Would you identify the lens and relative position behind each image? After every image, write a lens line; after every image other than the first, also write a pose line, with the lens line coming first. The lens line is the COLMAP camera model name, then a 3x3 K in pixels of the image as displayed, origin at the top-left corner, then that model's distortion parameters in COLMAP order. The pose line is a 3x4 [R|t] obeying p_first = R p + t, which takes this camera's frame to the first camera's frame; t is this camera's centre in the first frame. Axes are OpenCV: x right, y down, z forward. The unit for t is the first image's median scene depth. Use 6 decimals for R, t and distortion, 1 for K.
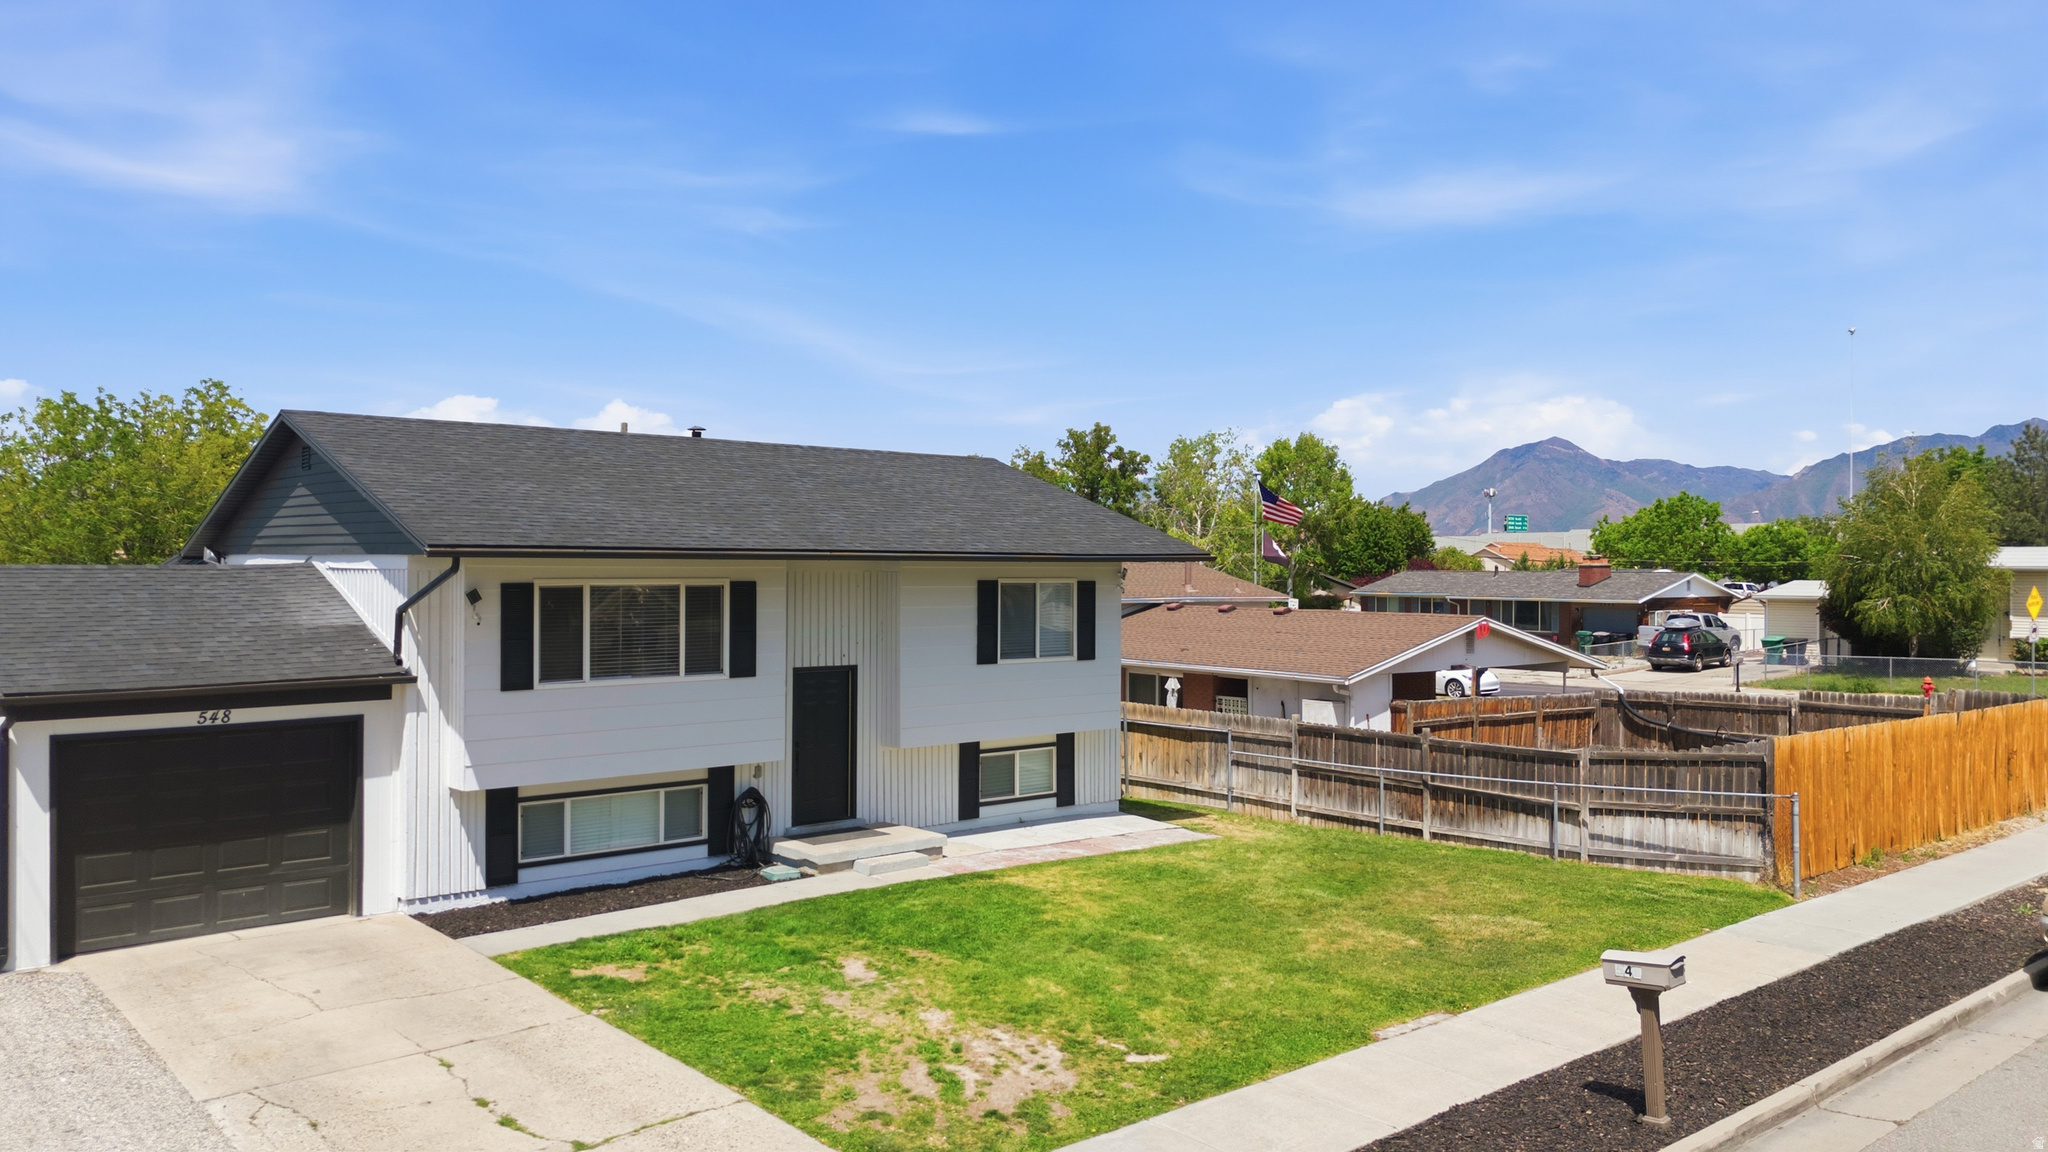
lens RADIAL K [[1500.6, 0, 1023.6], [0, 1500.6, 586.0], [0, 0, 1]] dist [0.095313, -0.101595]
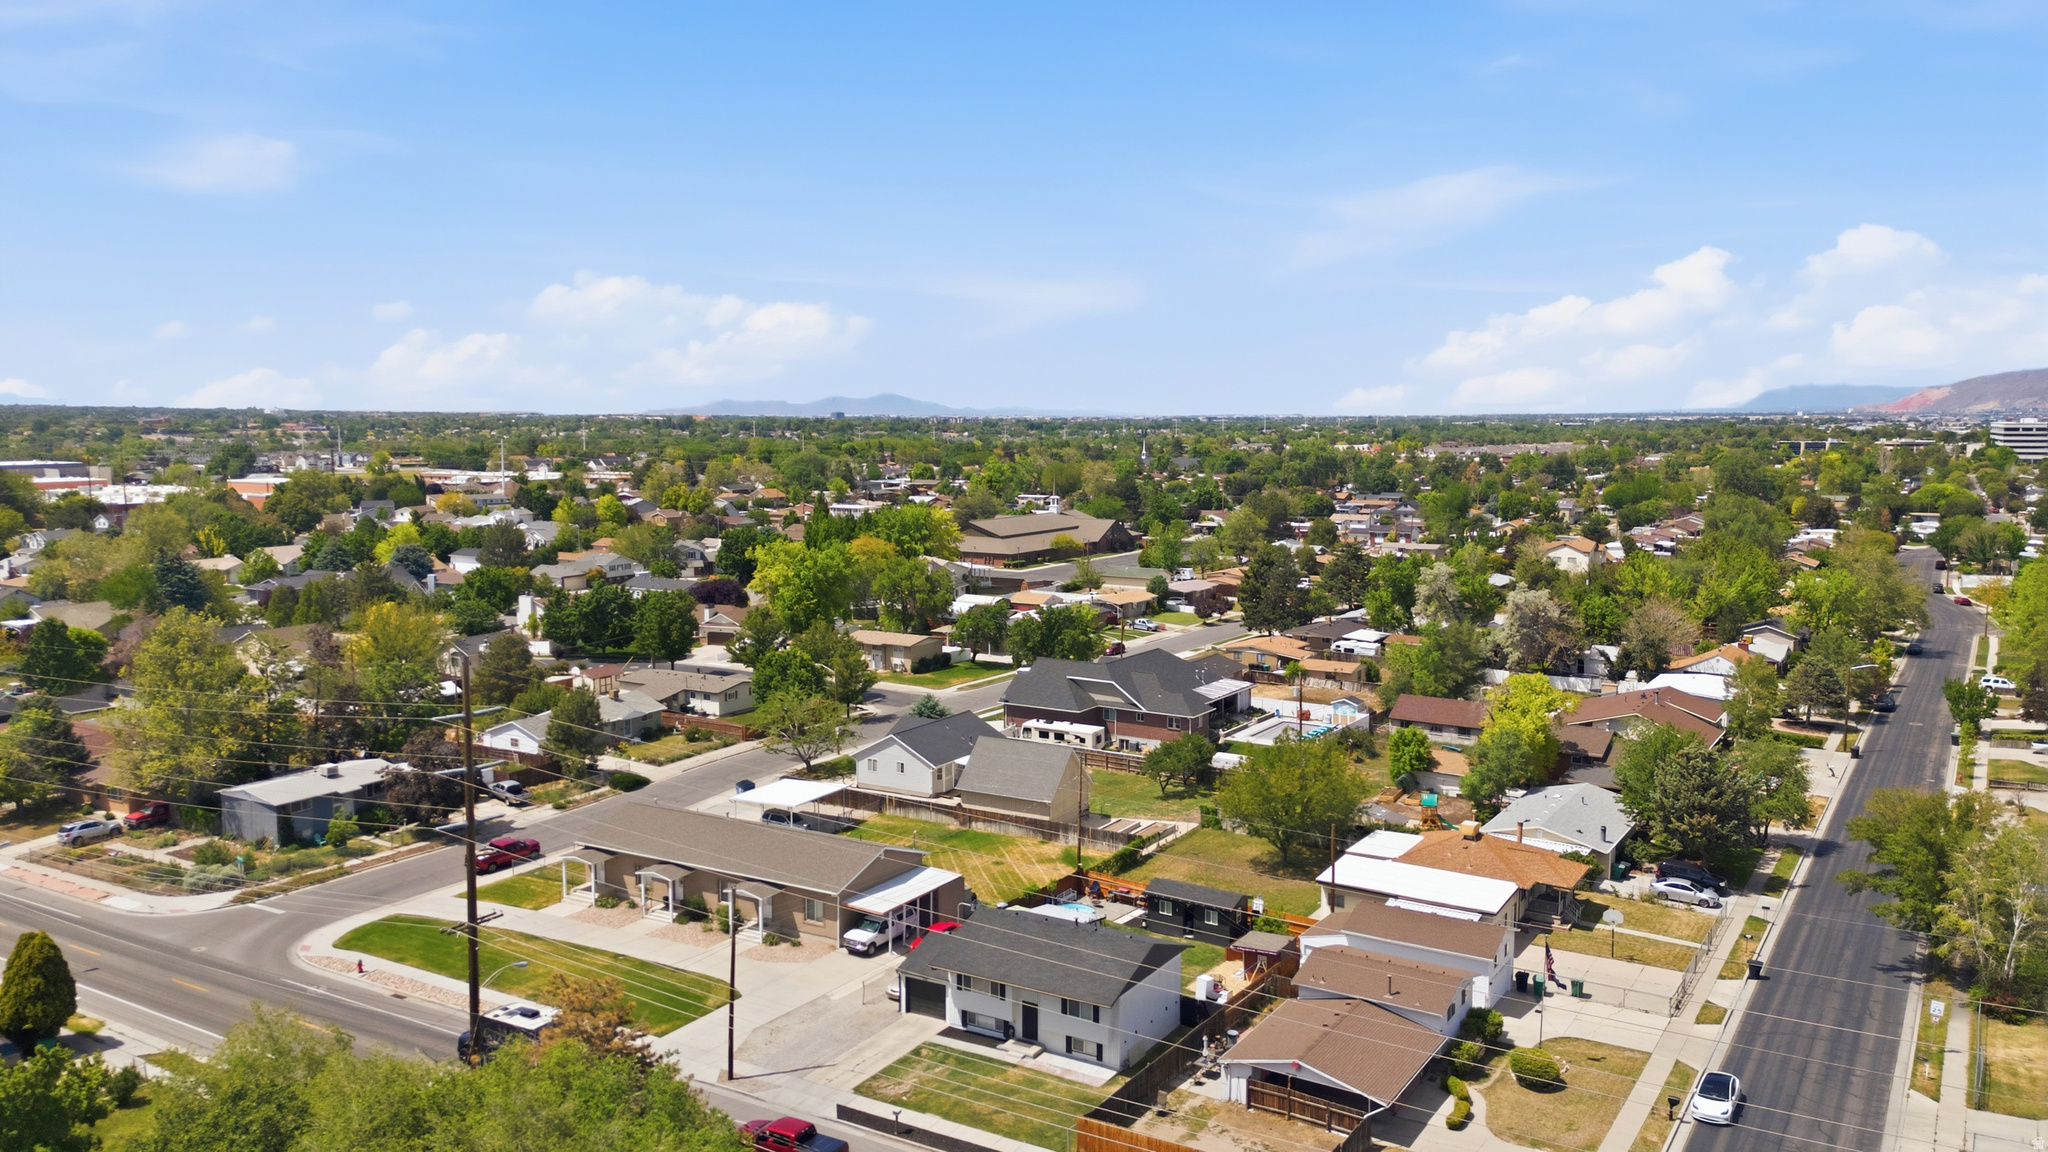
lens RADIAL K [[1500.6, 0, 1022.8], [0, 1500.6, 578.2], [0, 0, 1]] dist [0.095313, -0.101595]
pose [[0.310736, 0.101569, -0.945054, 4.112205], [-0.008292, 0.994526, 0.104159, -1.724147], [0.950460, -0.024529, 0.309877, -0.305273]]
